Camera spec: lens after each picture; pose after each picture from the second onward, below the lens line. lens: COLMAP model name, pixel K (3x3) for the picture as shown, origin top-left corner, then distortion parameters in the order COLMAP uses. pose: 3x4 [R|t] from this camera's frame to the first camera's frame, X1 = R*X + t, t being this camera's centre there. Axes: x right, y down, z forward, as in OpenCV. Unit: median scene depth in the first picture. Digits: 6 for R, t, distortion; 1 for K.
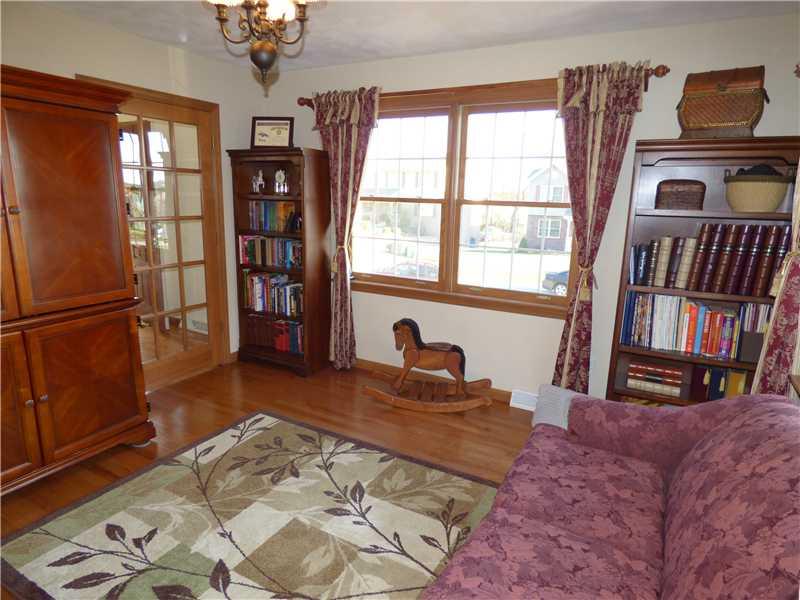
lens RADIAL K [[477.1, 0, 404.9], [0, 477.1, 297.0], [0, 0, 1]] dist [0.000429, -0.001566]
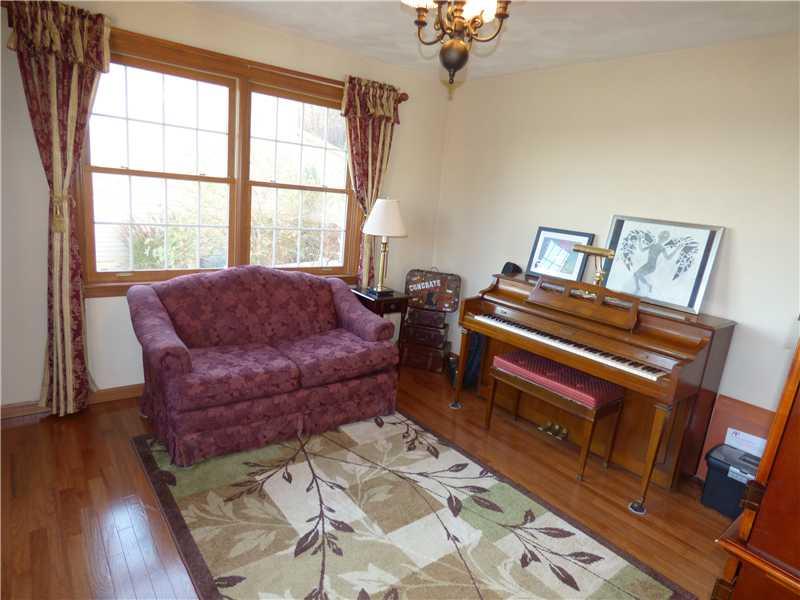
lens RADIAL K [[477.1, 0, 404.9], [0, 477.1, 297.0], [0, 0, 1]] dist [0.000429, -0.001566]
pose [[-0.911314, -0.193193, 0.363570, -0.554573], [-0.034620, 0.915900, 0.399911, -0.378046], [-0.410254, 0.351858, -0.841361, 1.722273]]
